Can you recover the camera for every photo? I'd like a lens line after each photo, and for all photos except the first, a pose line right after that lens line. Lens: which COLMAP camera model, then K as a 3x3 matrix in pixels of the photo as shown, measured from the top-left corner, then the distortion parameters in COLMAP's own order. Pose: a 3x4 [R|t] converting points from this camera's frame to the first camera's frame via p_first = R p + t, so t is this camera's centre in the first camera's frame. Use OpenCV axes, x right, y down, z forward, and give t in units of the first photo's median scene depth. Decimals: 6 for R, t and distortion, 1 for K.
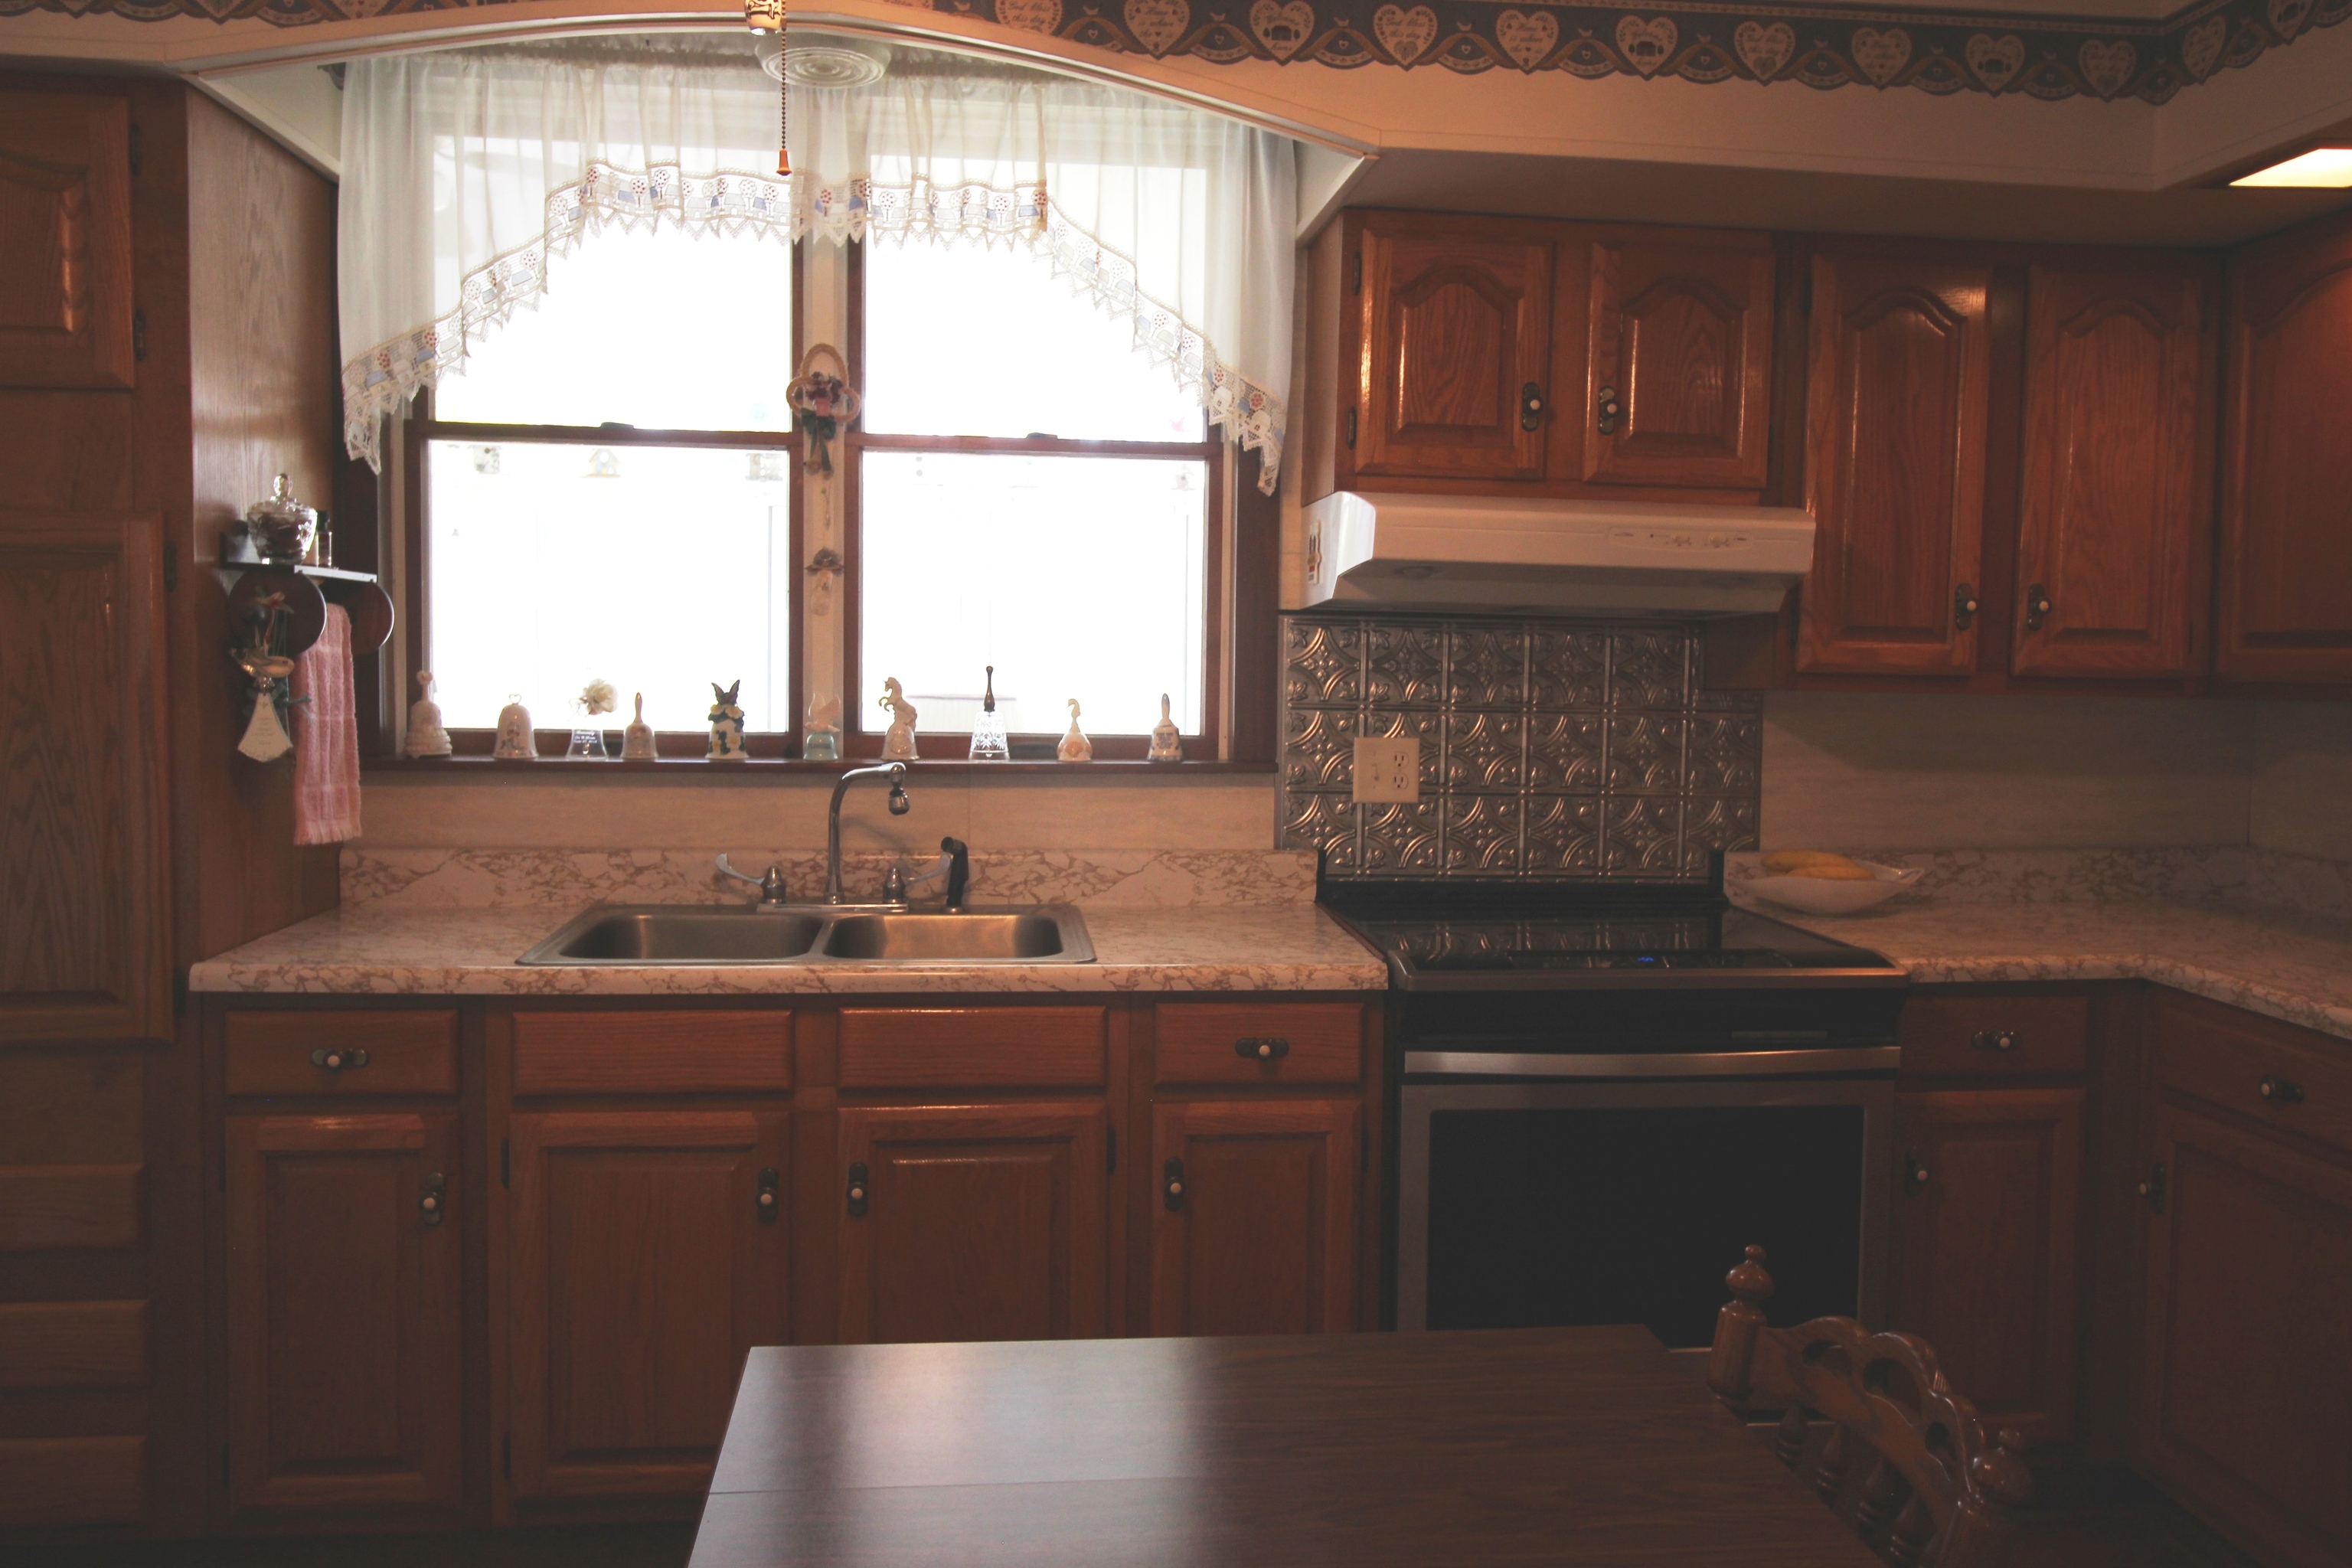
lens RADIAL K [[1874.1, 0, 1181.7], [0, 1874.1, 782.9], [0, 0, 1]] dist [0.009148, -0.018069]
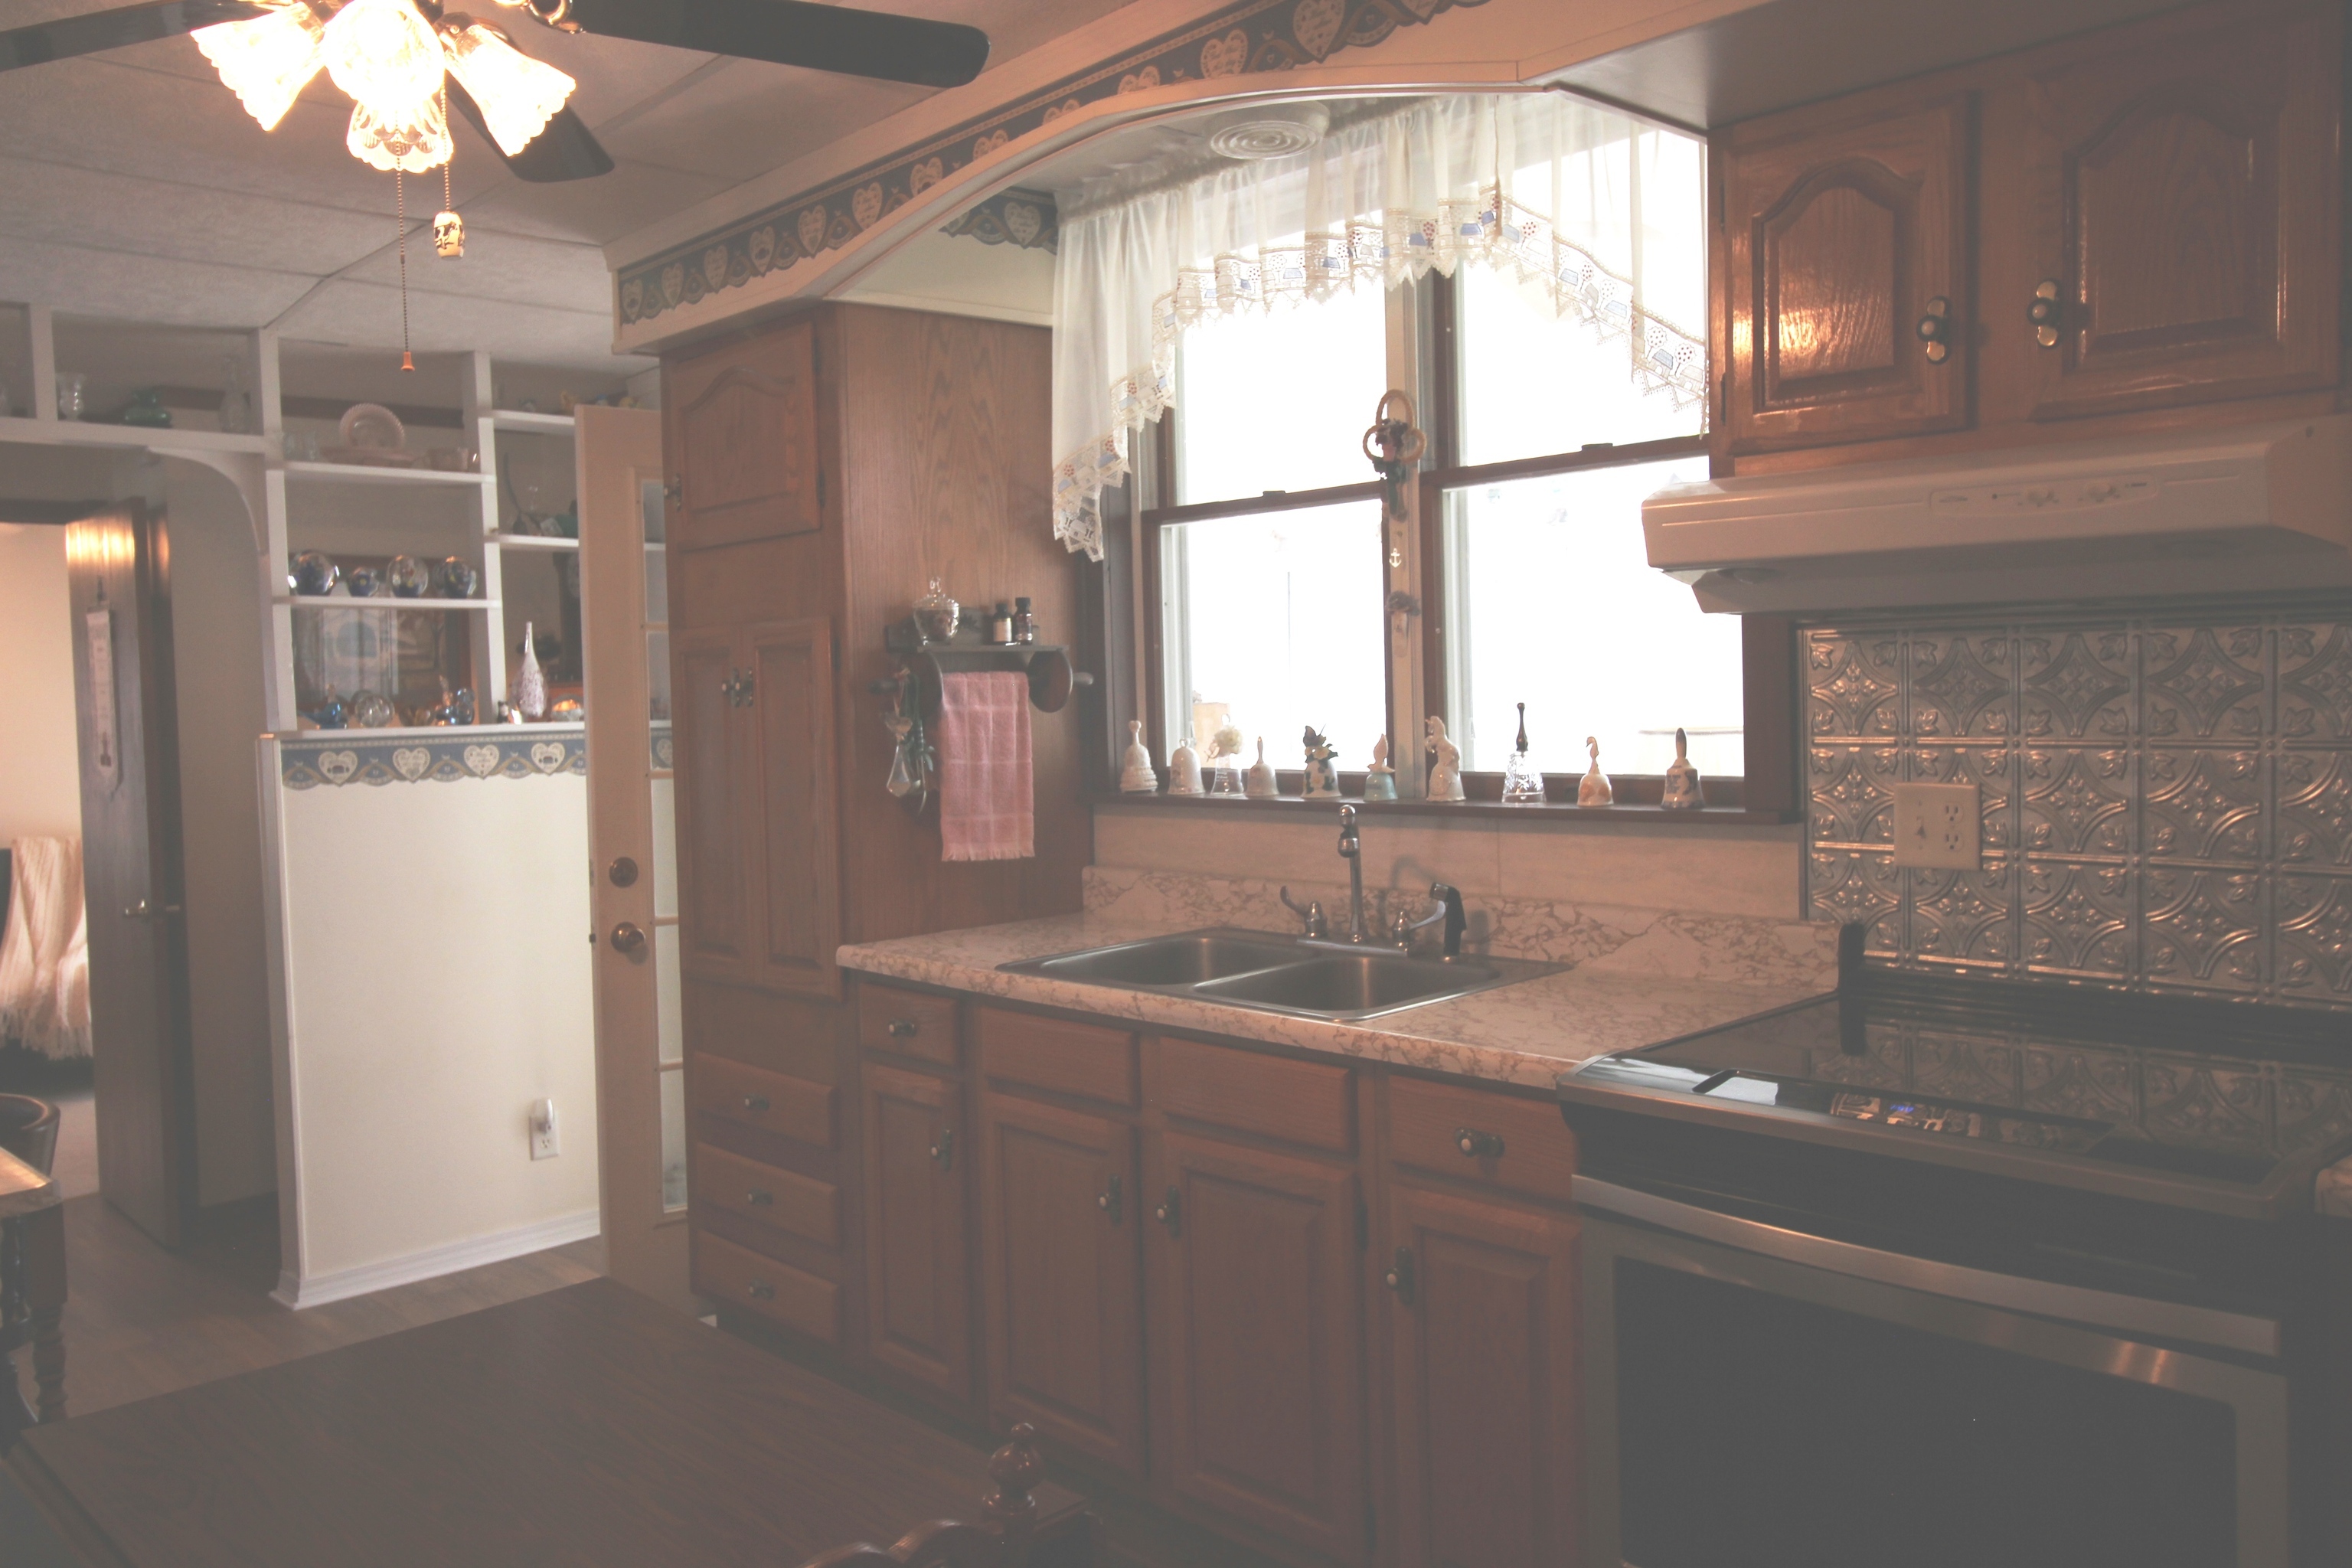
lens RADIAL K [[1874.1, 0, 1186.6], [0, 1874.1, 782.1], [0, 0, 1]] dist [0.009148, -0.018069]
pose [[0.580939, 0.009022, -0.813897, 0.567911], [-0.015150, 0.999885, 0.000270, -0.020455], [0.813806, 0.012174, 0.581009, 0.322042]]
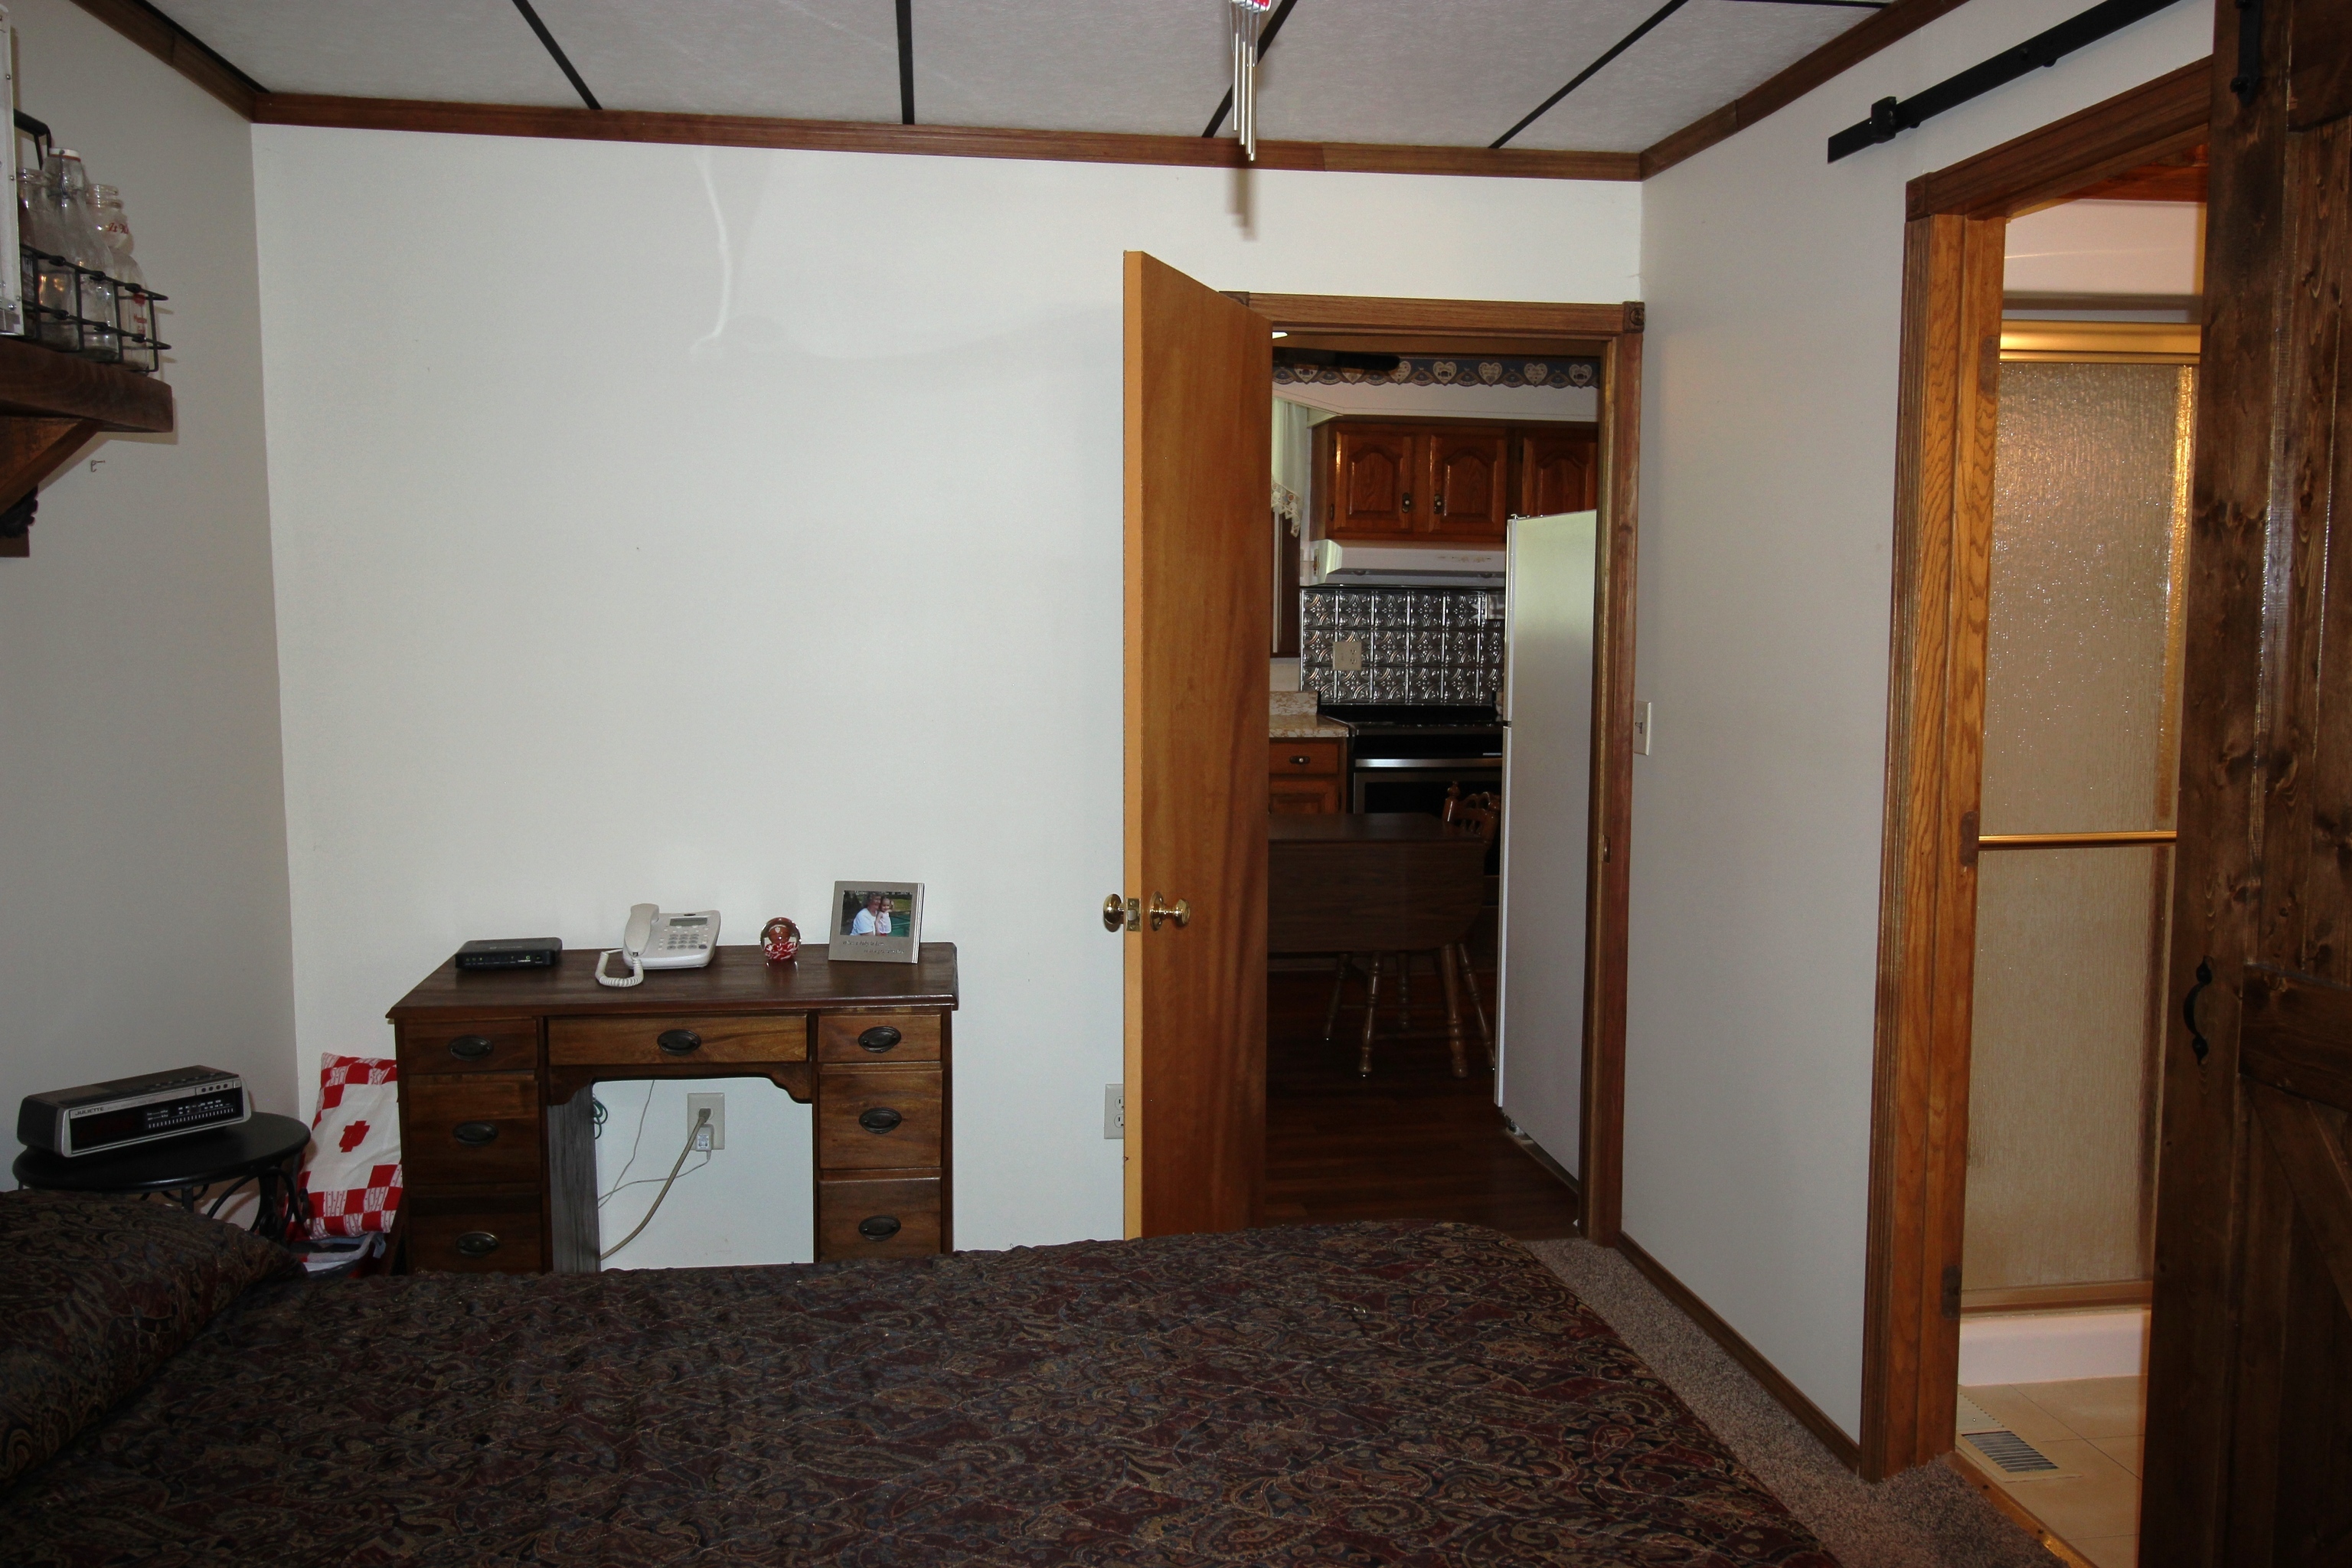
lens RADIAL K [[1874.1, 0, 1182.9], [0, 1874.1, 787.2], [0, 0, 1]] dist [0.009148, -0.018069]
pose [[0.999708, -0.009648, 0.022137, -0.148304], [0.008981, 0.999508, 0.030040, 0.084977], [-0.022416, -0.029833, 0.999304, -1.329885]]
